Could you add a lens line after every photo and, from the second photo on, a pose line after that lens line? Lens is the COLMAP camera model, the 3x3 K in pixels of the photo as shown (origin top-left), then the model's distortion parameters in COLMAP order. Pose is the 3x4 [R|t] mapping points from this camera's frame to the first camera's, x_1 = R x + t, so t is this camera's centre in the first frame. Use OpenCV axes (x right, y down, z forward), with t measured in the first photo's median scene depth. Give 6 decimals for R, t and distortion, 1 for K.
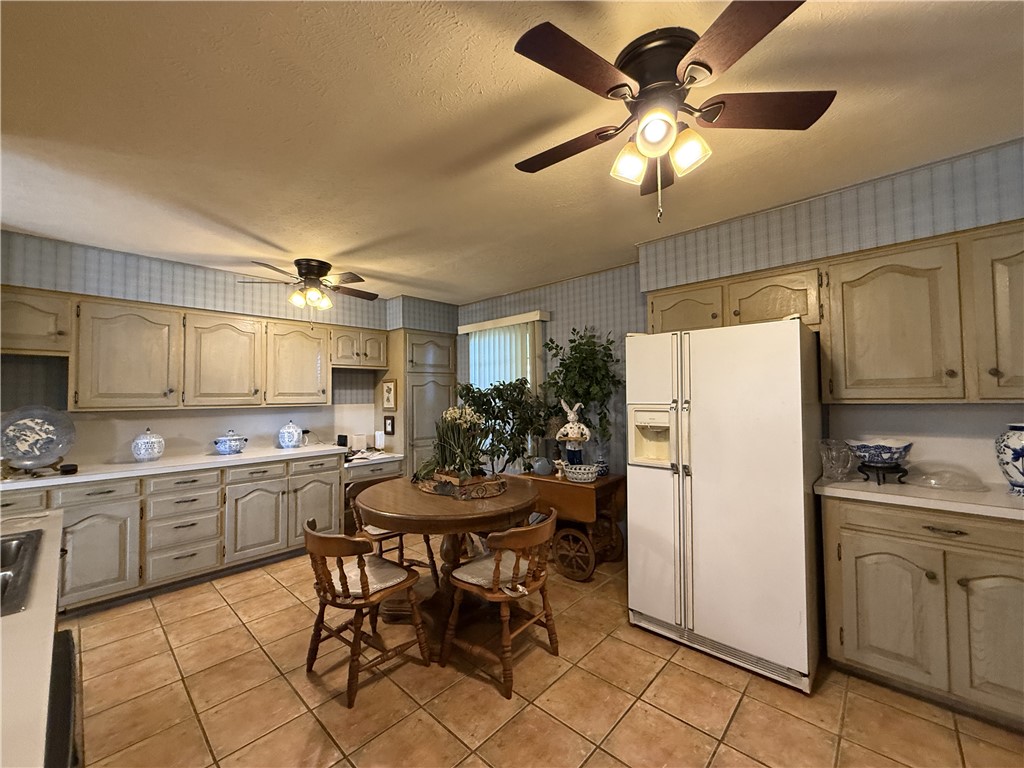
lens RADIAL K [[408.2, 0, 510.1], [0, 408.2, 383.6], [0, 0, 1]] dist [-0.001579, -0.000244]
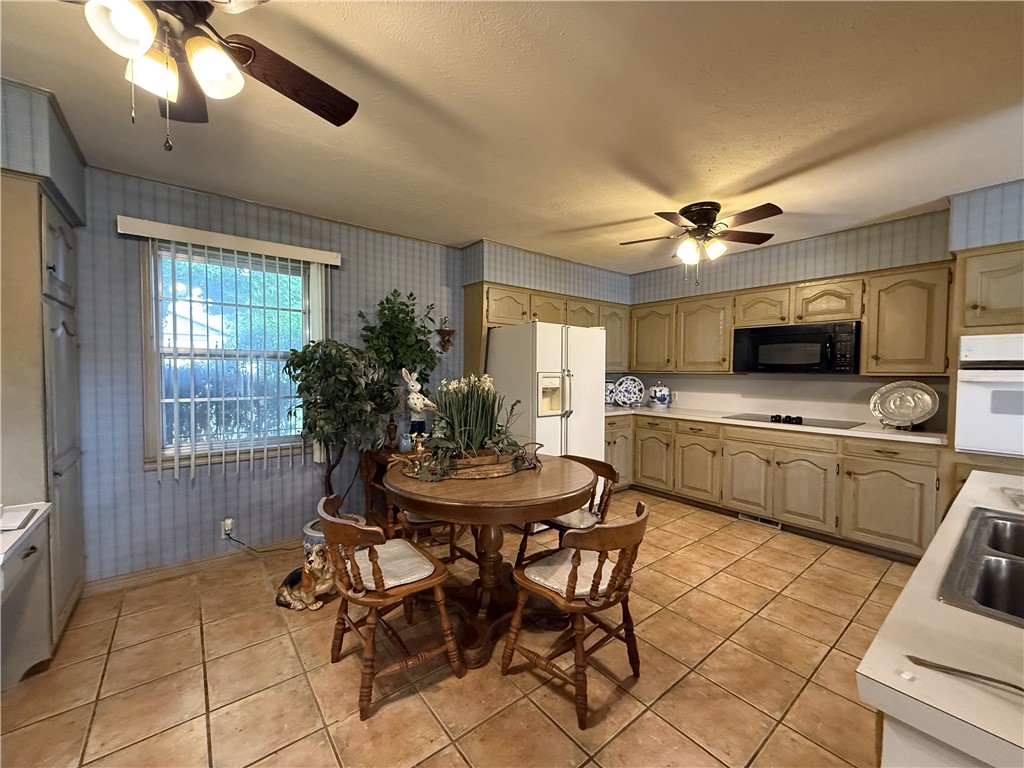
lens RADIAL K [[408.2, 0, 510.1], [0, 408.2, 383.6], [0, 0, 1]] dist [-0.001579, -0.000244]
pose [[0.149597, -0.017045, 0.988600, -1.116699], [-0.039140, 0.998966, 0.023147, 0.064424], [-0.987972, -0.042157, 0.148775, 0.948302]]
